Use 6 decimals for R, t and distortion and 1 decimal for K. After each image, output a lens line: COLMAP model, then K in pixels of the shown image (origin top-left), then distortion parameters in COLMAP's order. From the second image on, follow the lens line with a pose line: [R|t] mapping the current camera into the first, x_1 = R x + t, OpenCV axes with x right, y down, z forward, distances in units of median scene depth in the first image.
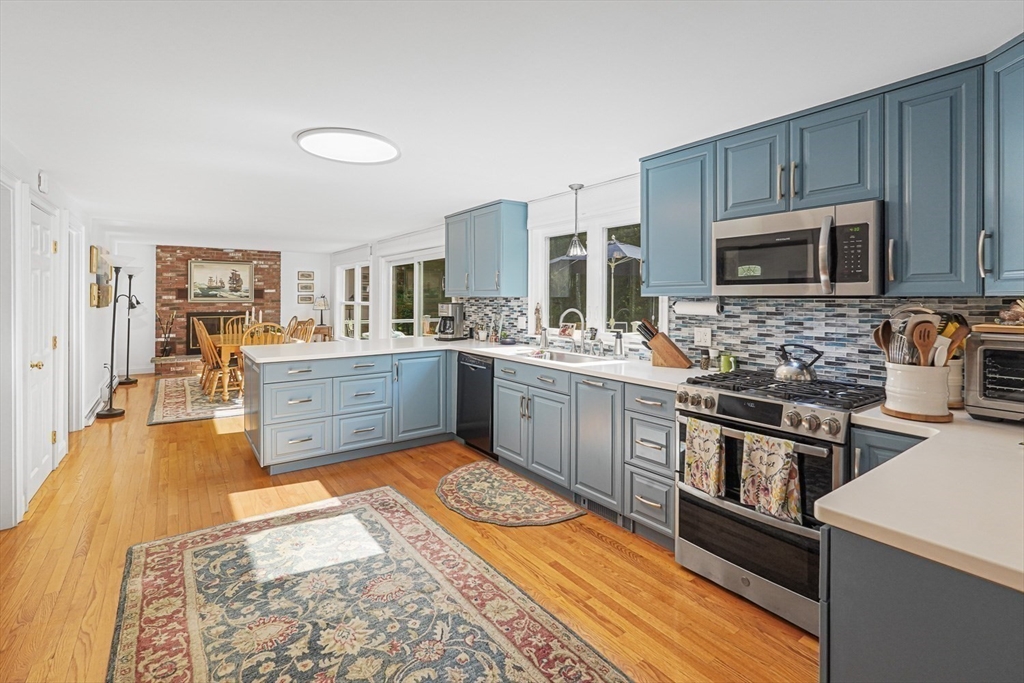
lens RADIAL K [[490.3, 0, 525.4], [0, 490.3, 296.1], [0, 0, 1]] dist [-0.026940, 0.011765]
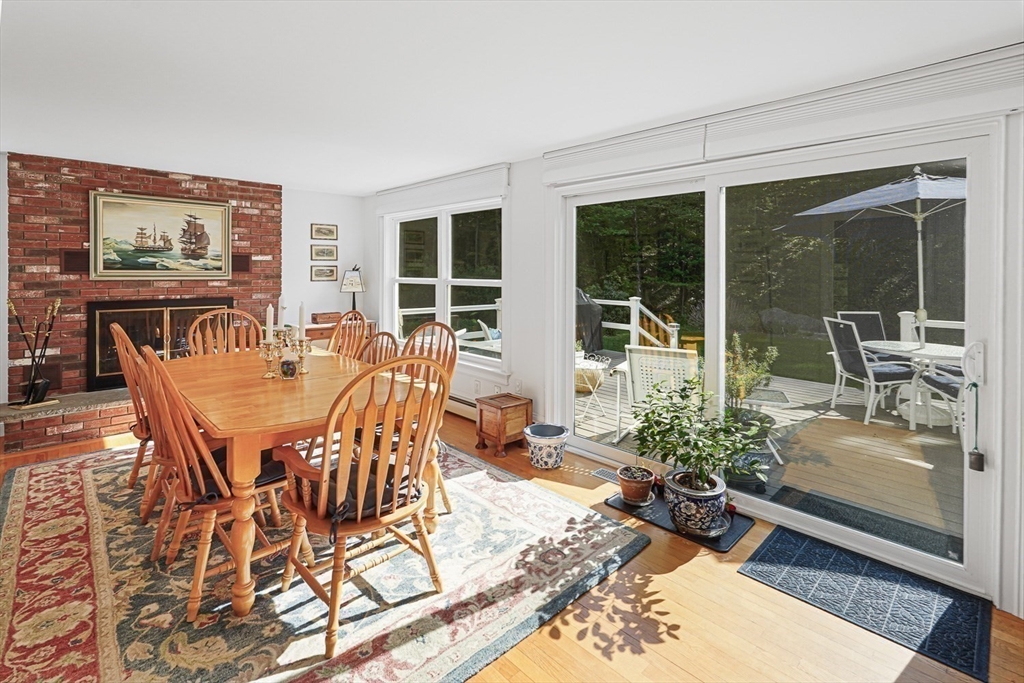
lens RADIAL K [[473.1, 0, 515.9], [0, 473.1, 277.6], [0, 0, 1]] dist [0.001675, 0.001086]
pose [[0.990240, 0.003248, 0.139334, -0.695756], [-0.005381, 0.999874, 0.014932, 0.003216], [-0.139268, -0.015536, 0.990133, 0.967724]]
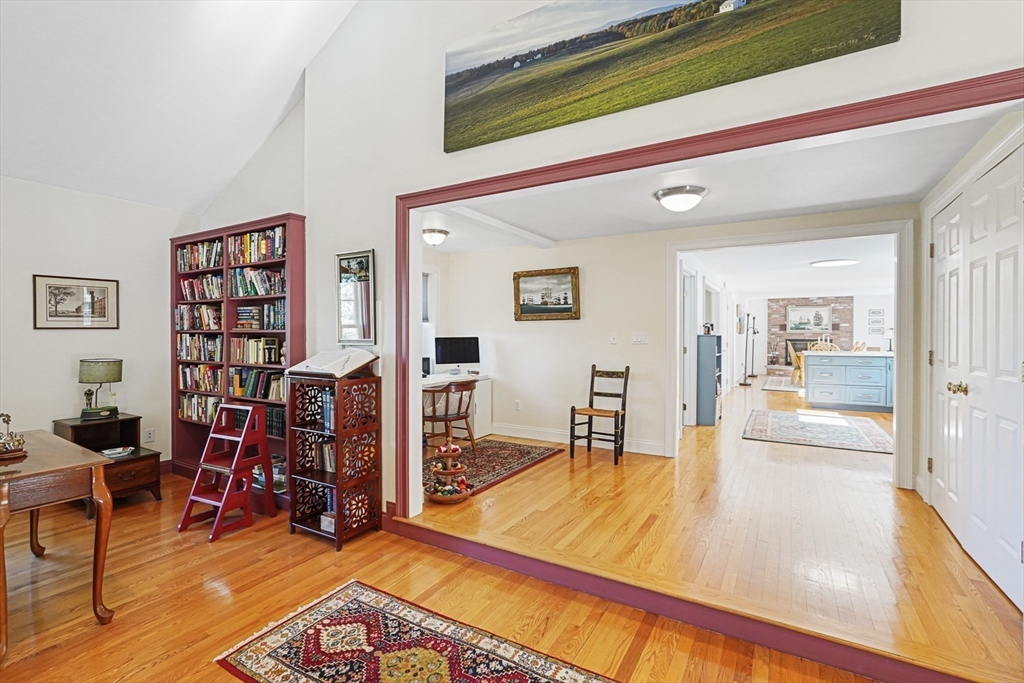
lens RADIAL K [[471.2, 0, 491.1], [0, 471.2, 332.4], [0, 0, 1]] dist [-0.000228, -0.000070]
pose [[0.369127, -0.003578, -0.929372, 0.775374], [-0.000152, 0.999992, -0.003910, 0.035354], [0.929379, 0.001585, 0.369123, -0.953428]]
